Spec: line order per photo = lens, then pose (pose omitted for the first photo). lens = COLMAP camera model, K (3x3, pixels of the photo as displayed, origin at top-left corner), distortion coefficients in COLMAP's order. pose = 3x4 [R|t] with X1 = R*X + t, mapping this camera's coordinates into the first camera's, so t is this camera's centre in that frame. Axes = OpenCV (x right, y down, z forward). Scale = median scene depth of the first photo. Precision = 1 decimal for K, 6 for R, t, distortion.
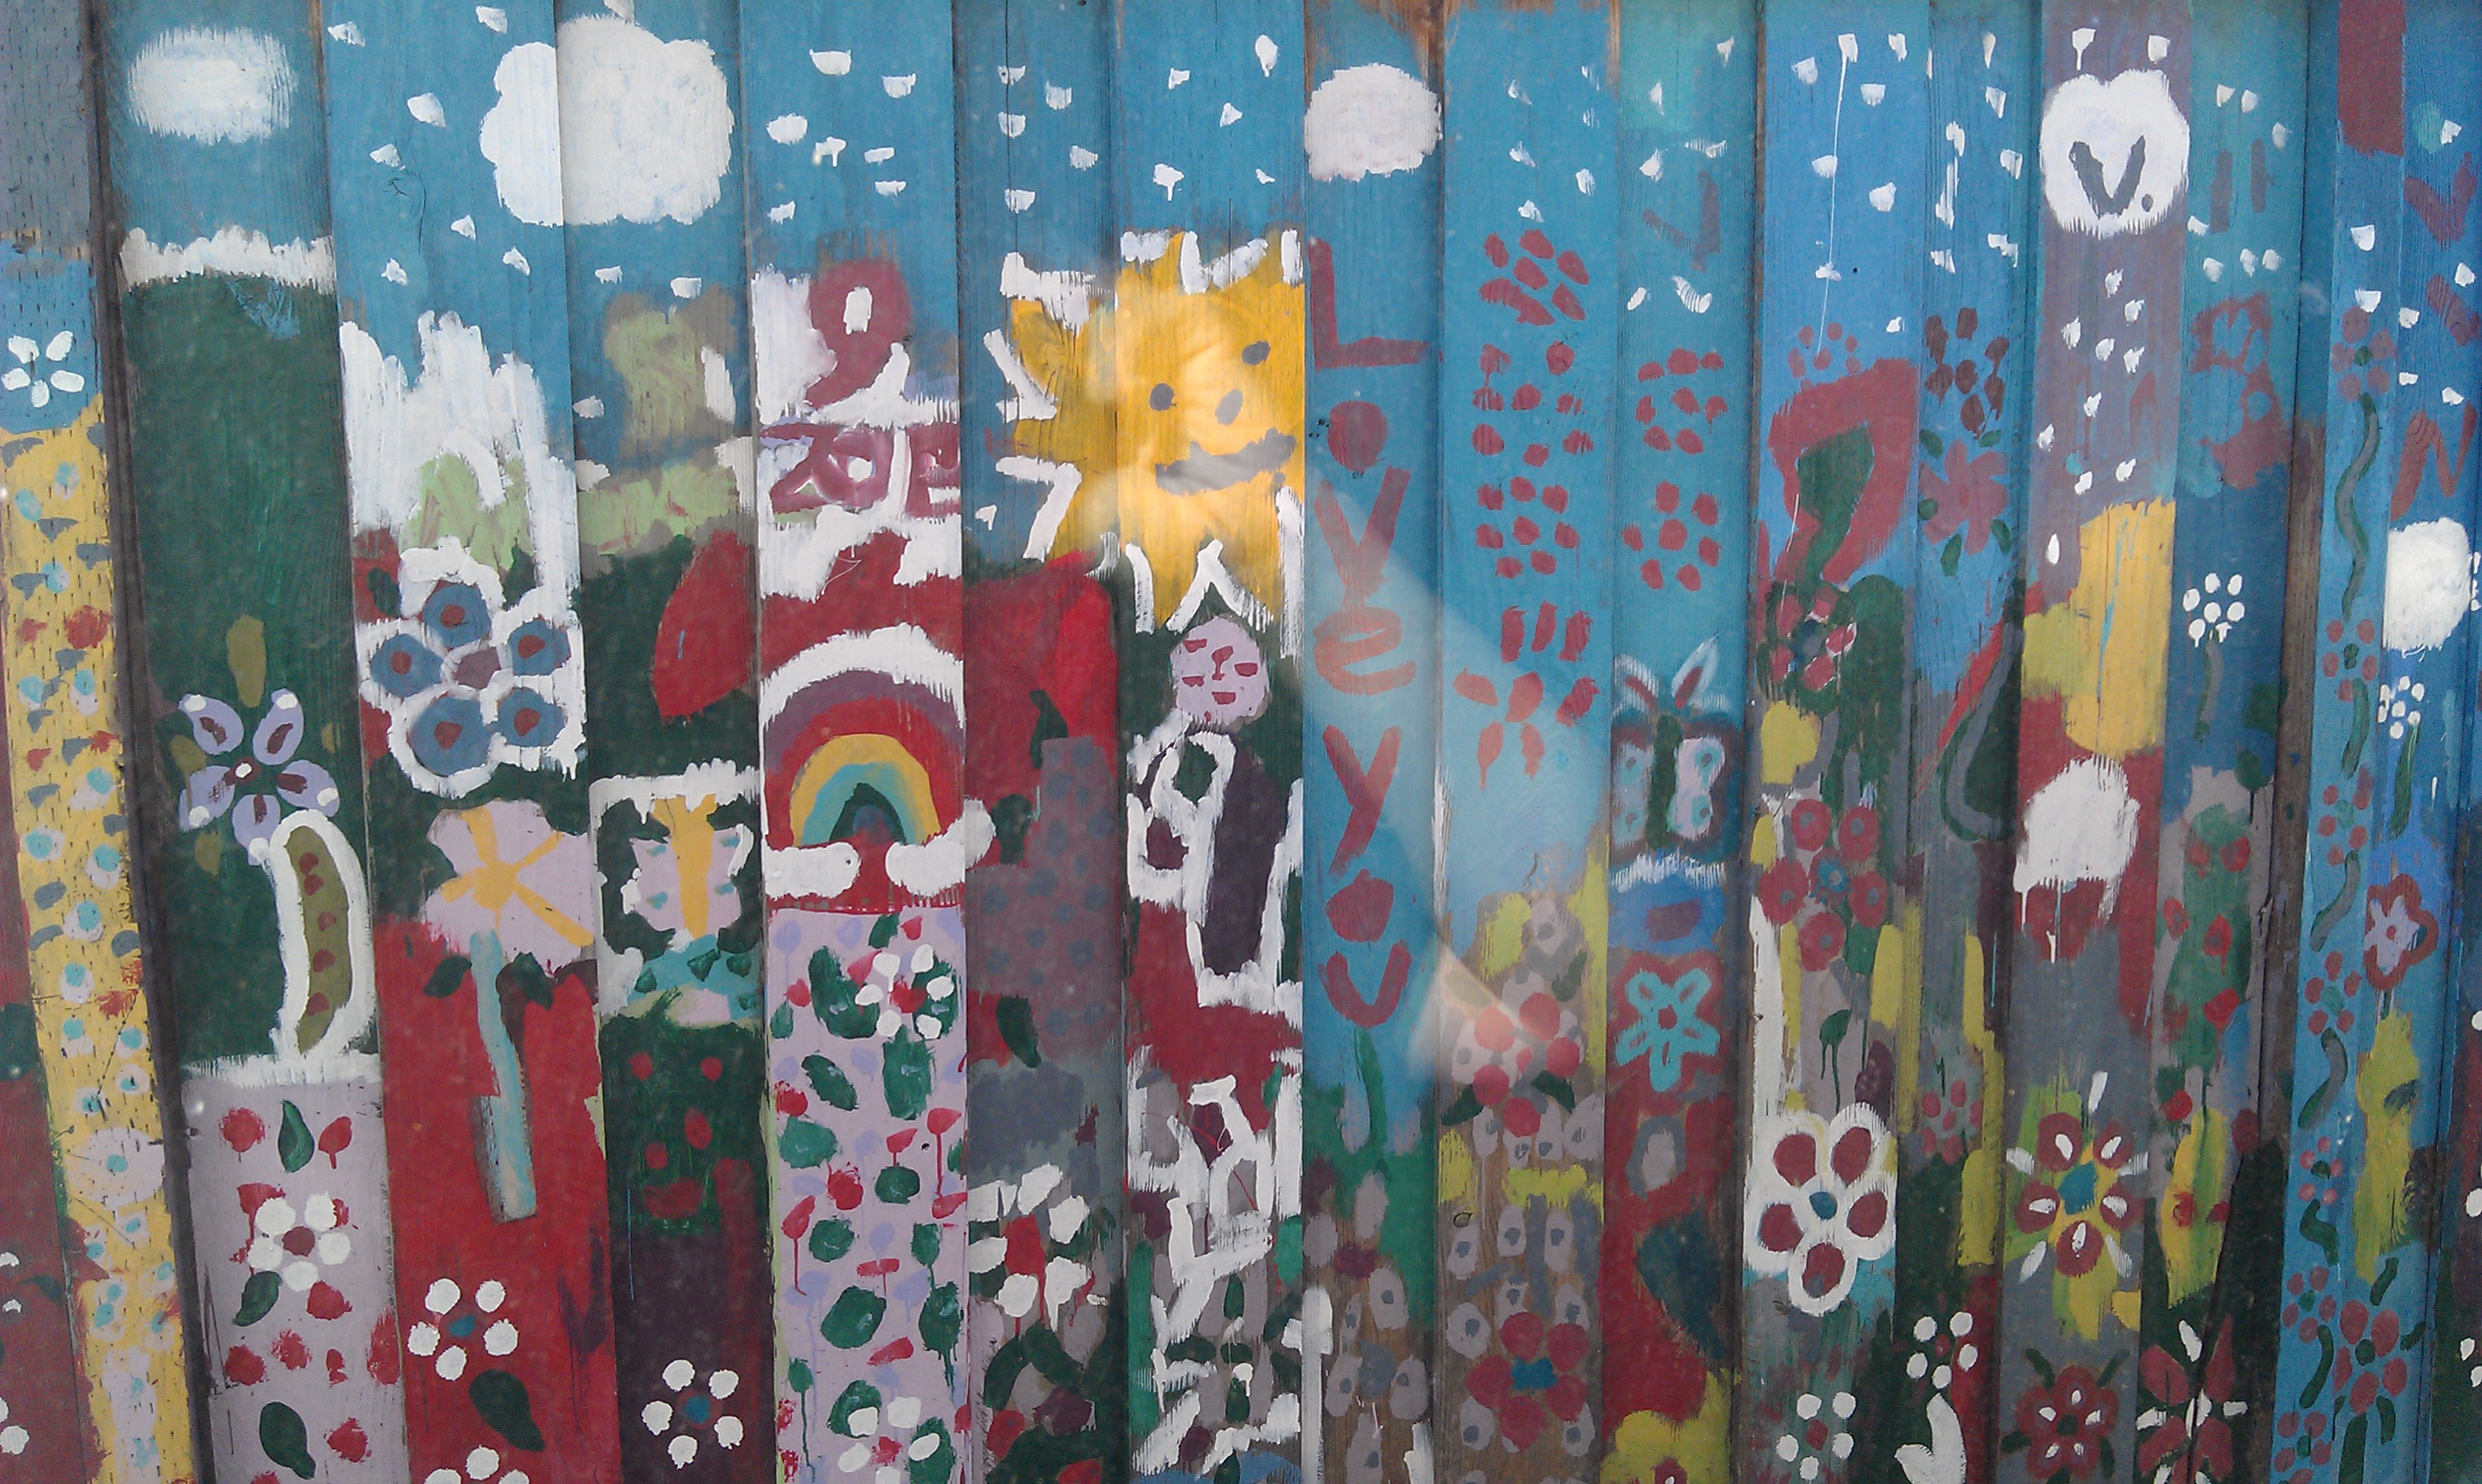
lens RADIAL K [[2551.6, 0, 1233.5], [0, 2551.6, 703.2], [0, 0, 1]] dist [0.158987, -0.522849]
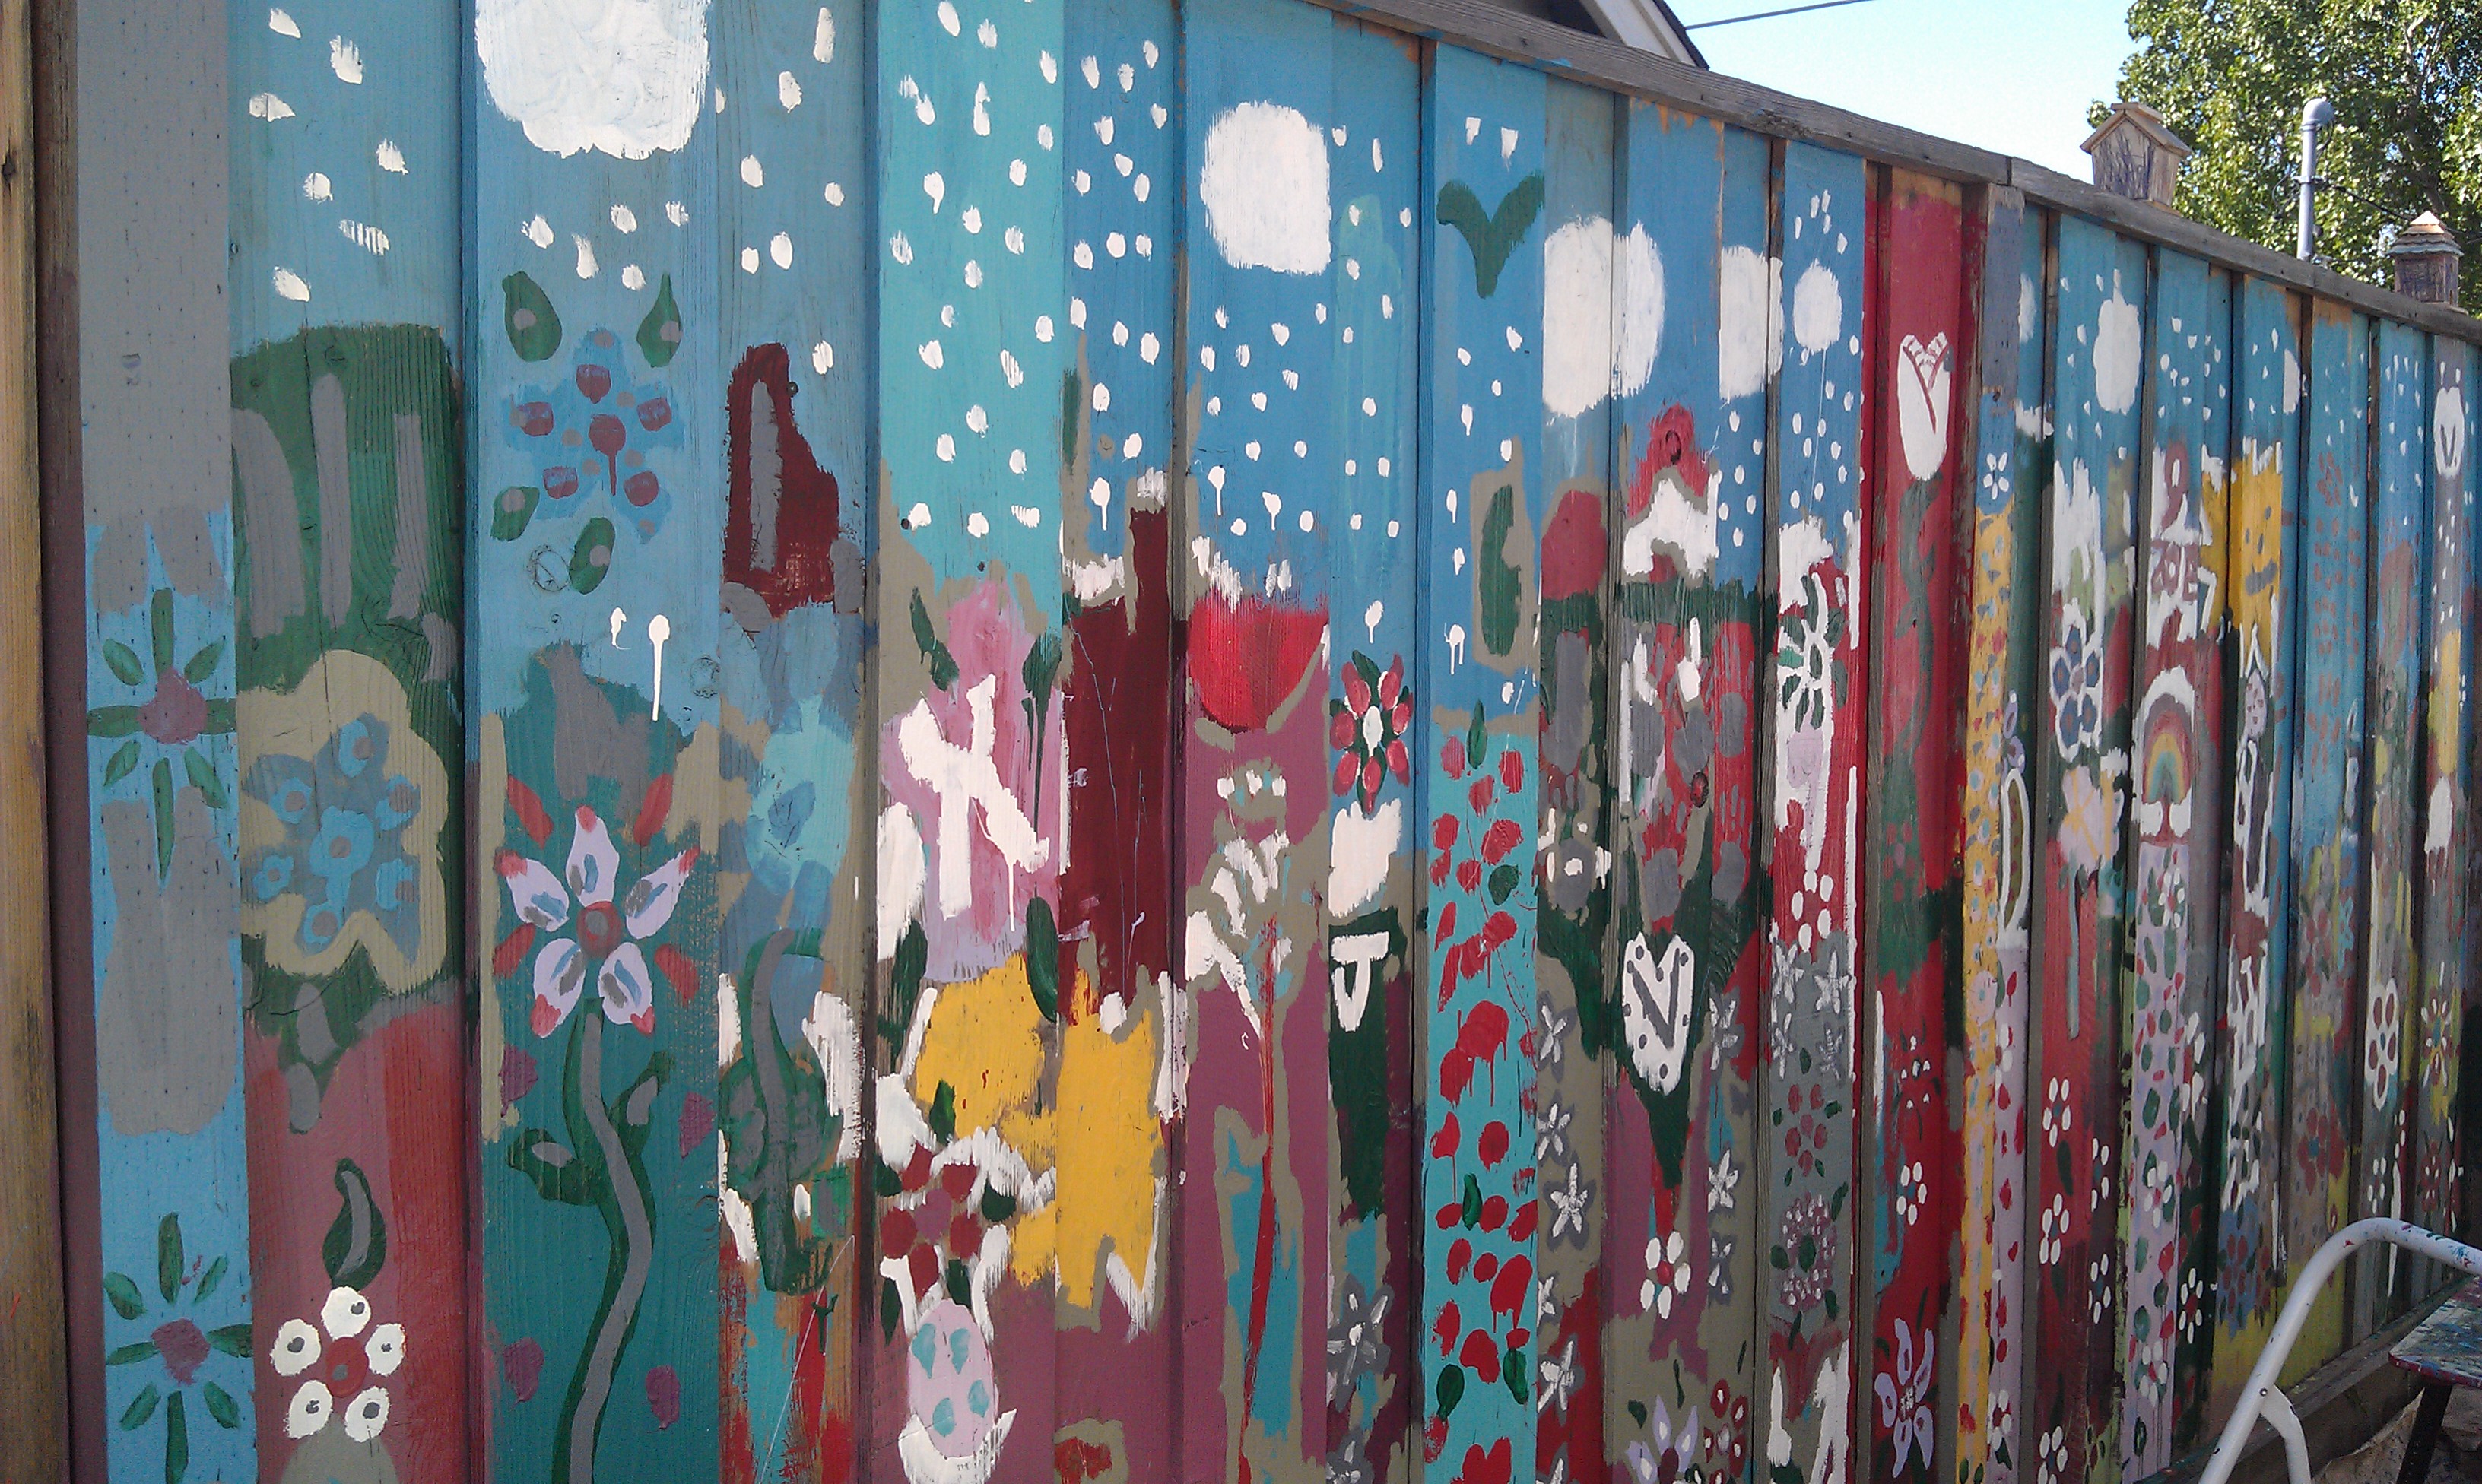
lens RADIAL K [[2518.6, 0, 1358.0], [0, 2518.6, 741.9], [0, 0, 1]] dist [0.153859, -0.499983]
pose [[0.853069, -0.000293, 0.521797, -1.247005], [0.054288, 0.994623, -0.088195, 0.115483], [-0.518966, 0.103563, 0.848498, -0.081331]]
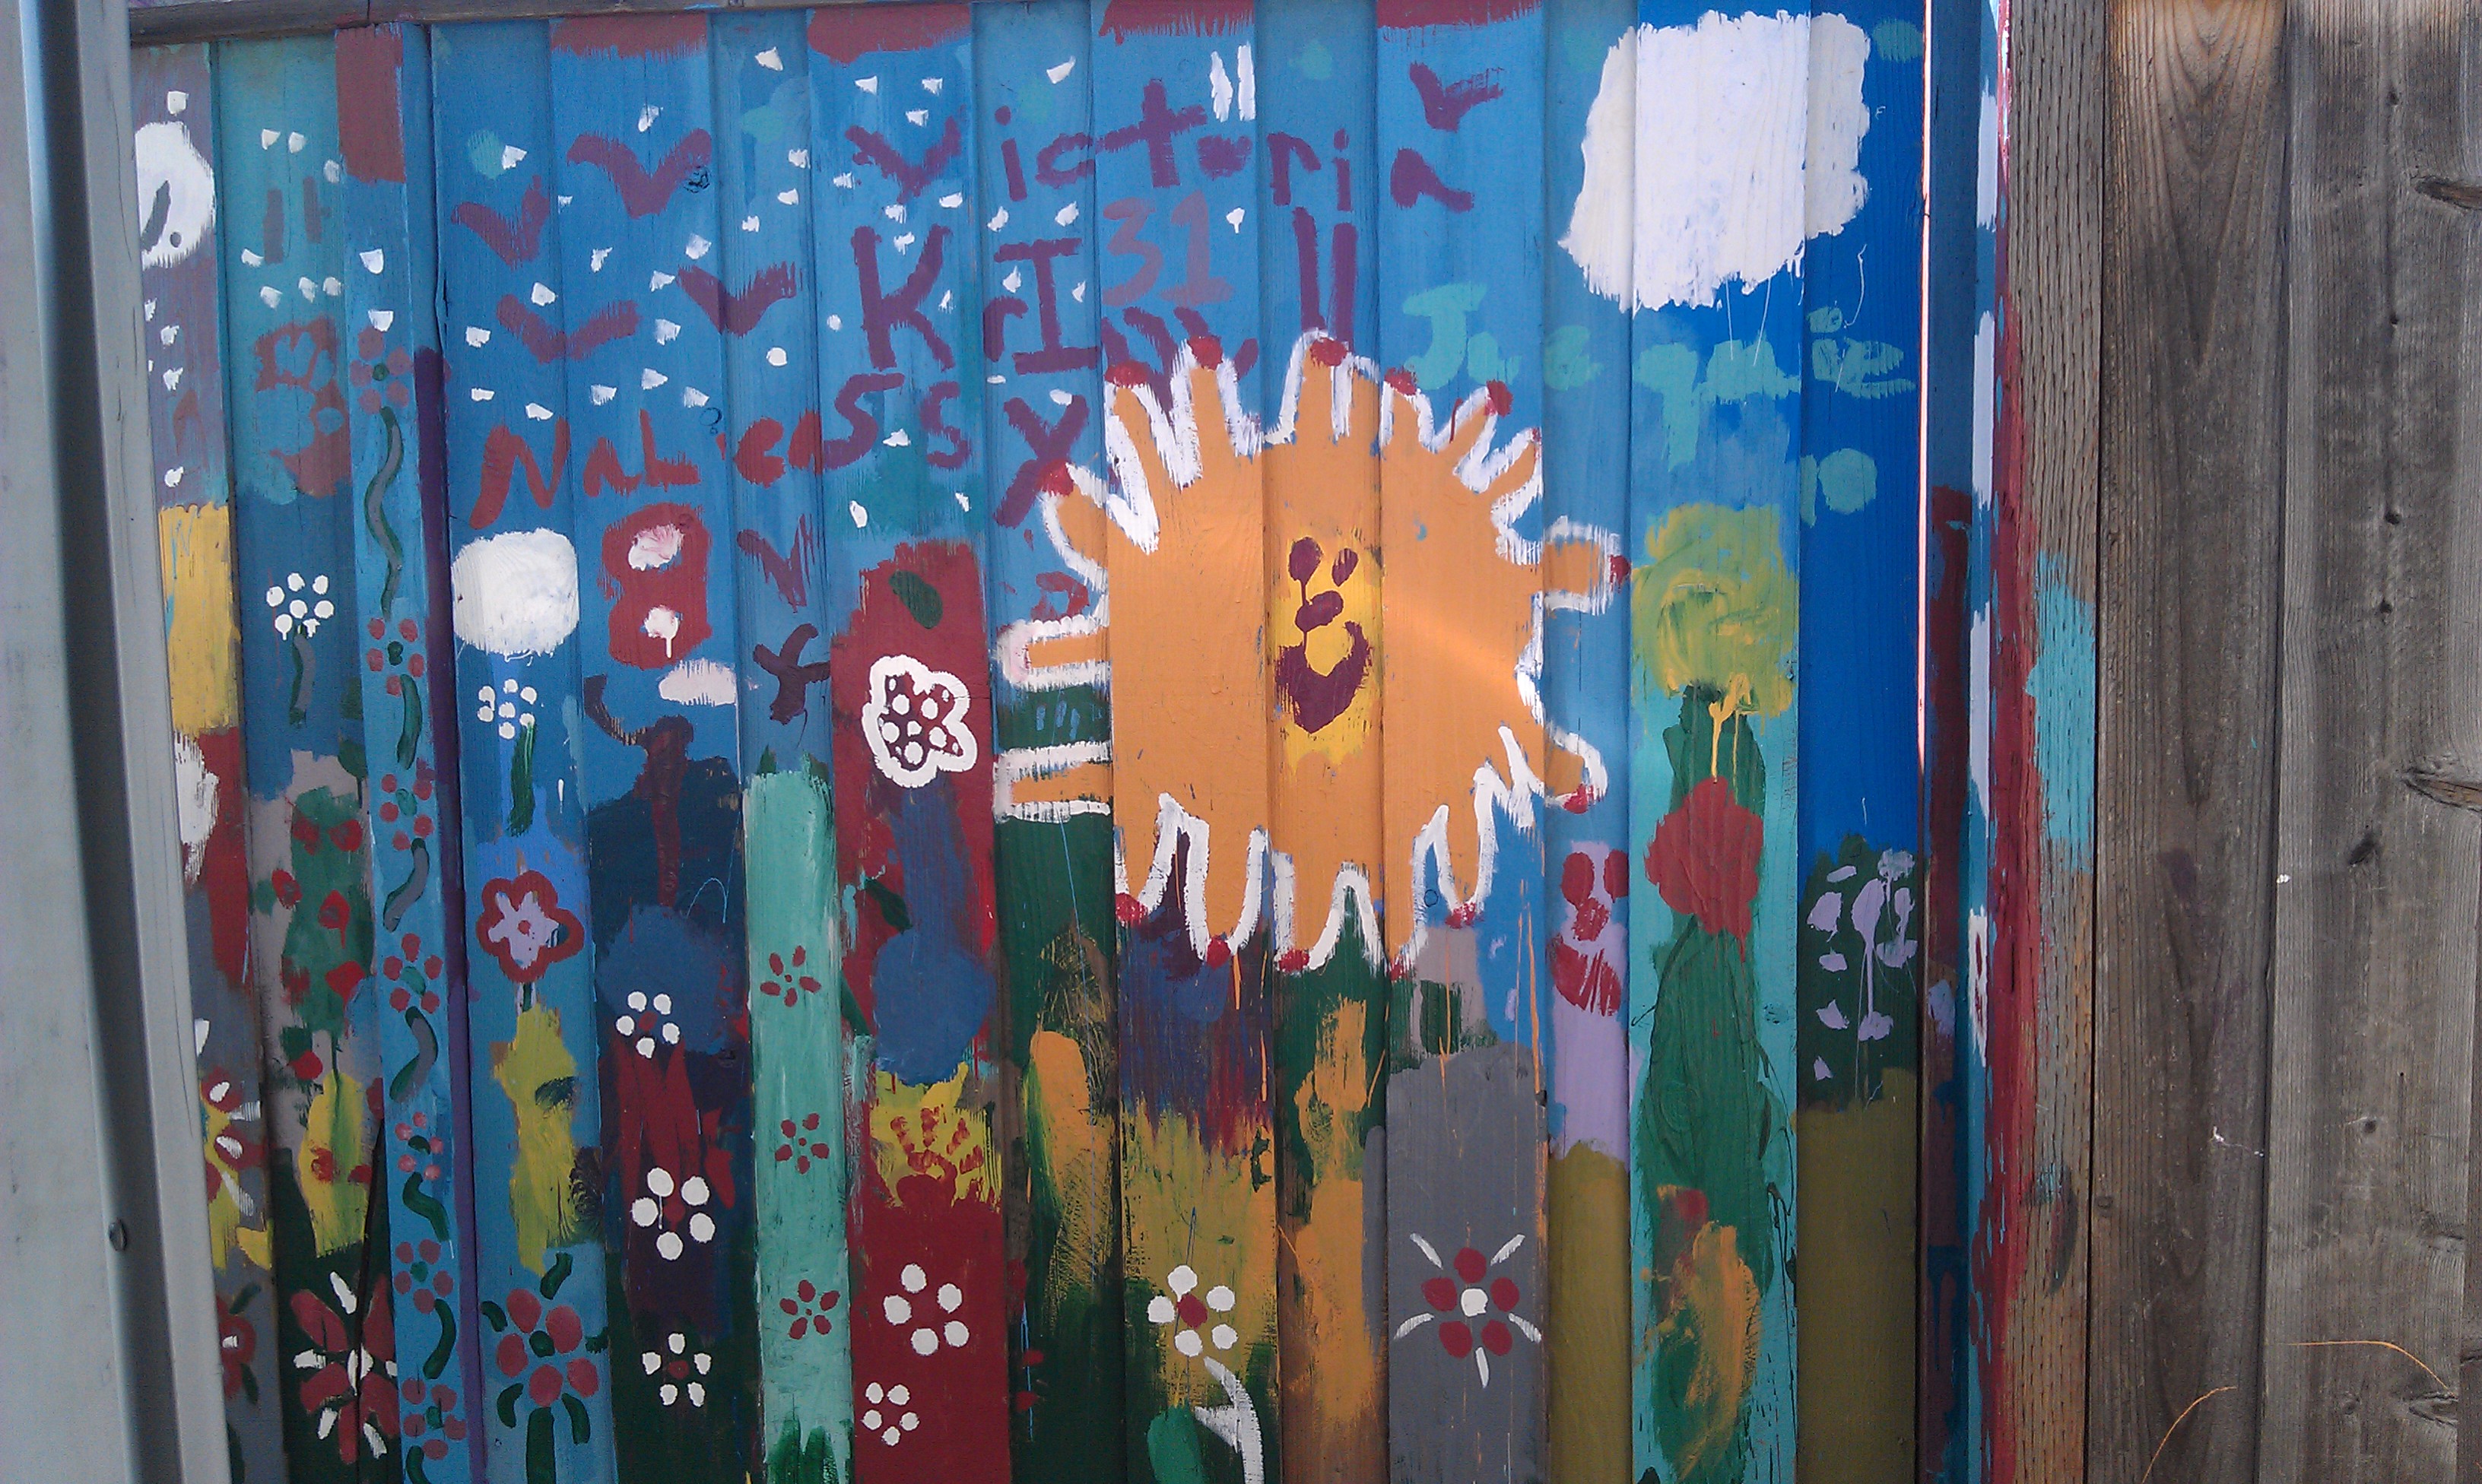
lens RADIAL K [[2613.5, 0, 1240.3], [0, 2613.5, 697.0], [0, 0, 1]] dist [0.253556, -0.798561]
pose [[0.872083, 0.041183, -0.487621, 1.377510], [-0.062939, 0.997616, -0.028306, 0.009612], [0.485293, 0.055376, 0.872596, 0.226903]]
